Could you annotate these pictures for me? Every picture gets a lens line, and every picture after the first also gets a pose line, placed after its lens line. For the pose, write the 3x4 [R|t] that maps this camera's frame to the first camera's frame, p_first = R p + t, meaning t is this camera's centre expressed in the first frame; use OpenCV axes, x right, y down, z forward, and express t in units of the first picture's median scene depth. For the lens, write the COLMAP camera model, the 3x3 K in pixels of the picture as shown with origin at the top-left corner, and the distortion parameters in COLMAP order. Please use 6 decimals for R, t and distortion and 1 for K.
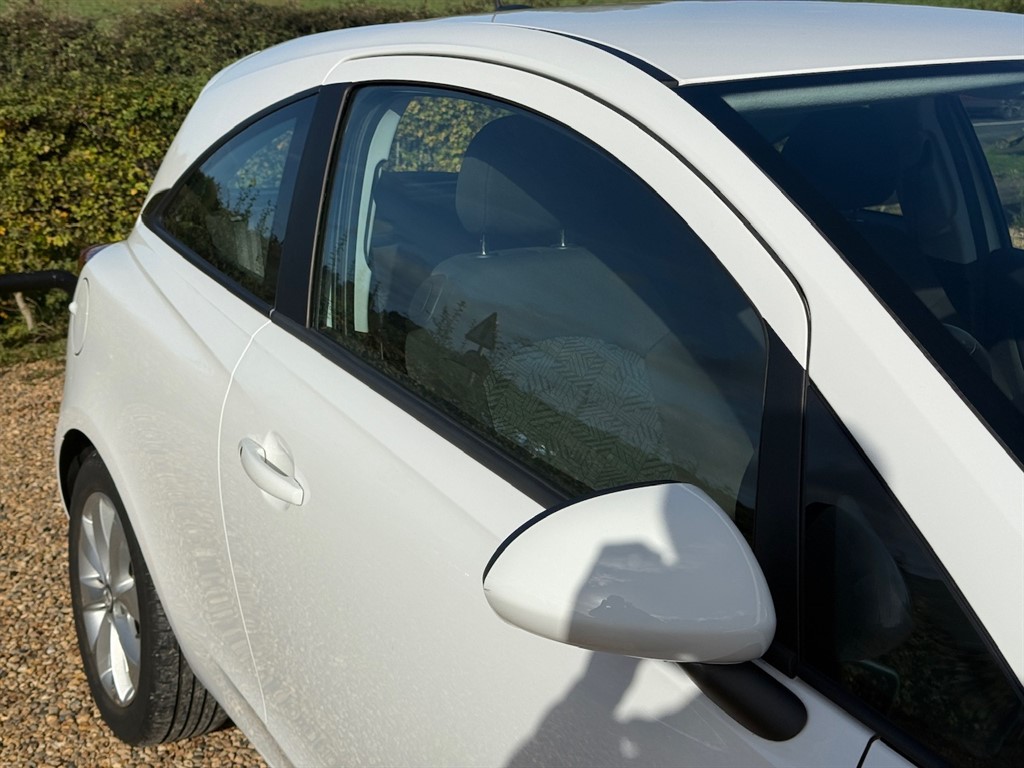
lens RADIAL K [[1394.2, 0, 512.0], [0, 1394.2, 384.0], [0, 0, 1]] dist [0.194290, -0.404633]
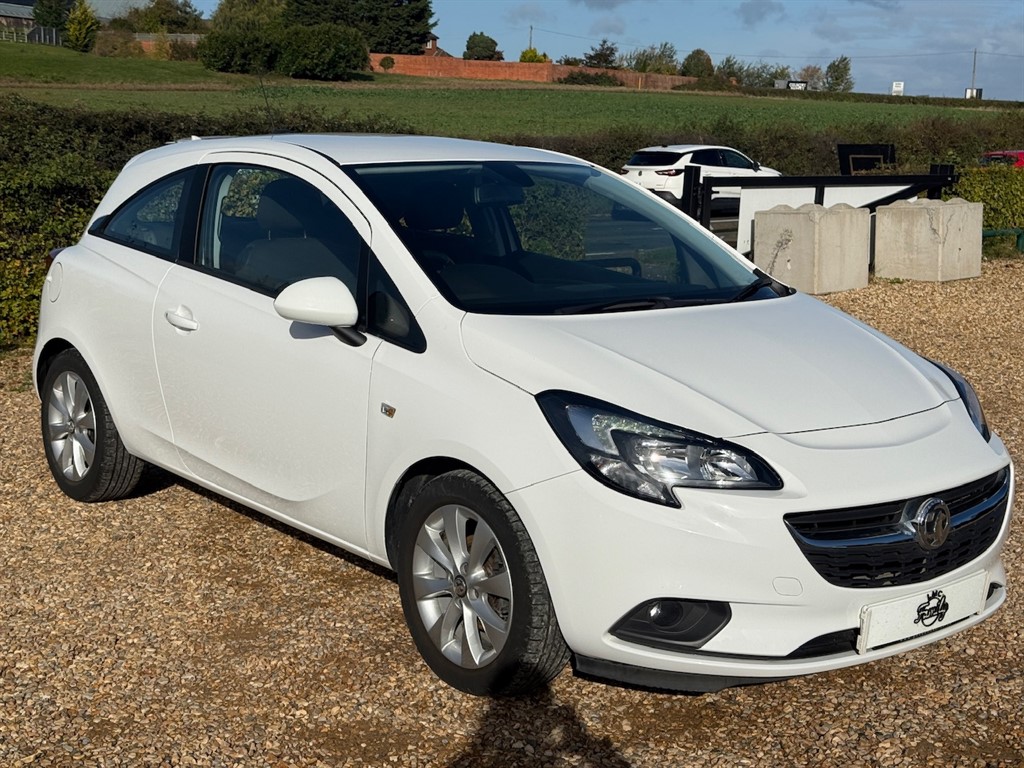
lens RADIAL K [[1394.2, 0, 512.0], [0, 1394.2, 384.0], [0, 0, 1]] dist [0.194290, -0.404633]
pose [[0.987347, -0.008133, 0.158367, 0.004094], [0.019254, 0.997444, -0.068815, 0.237911], [-0.157402, 0.070993, 0.984979, -1.004124]]
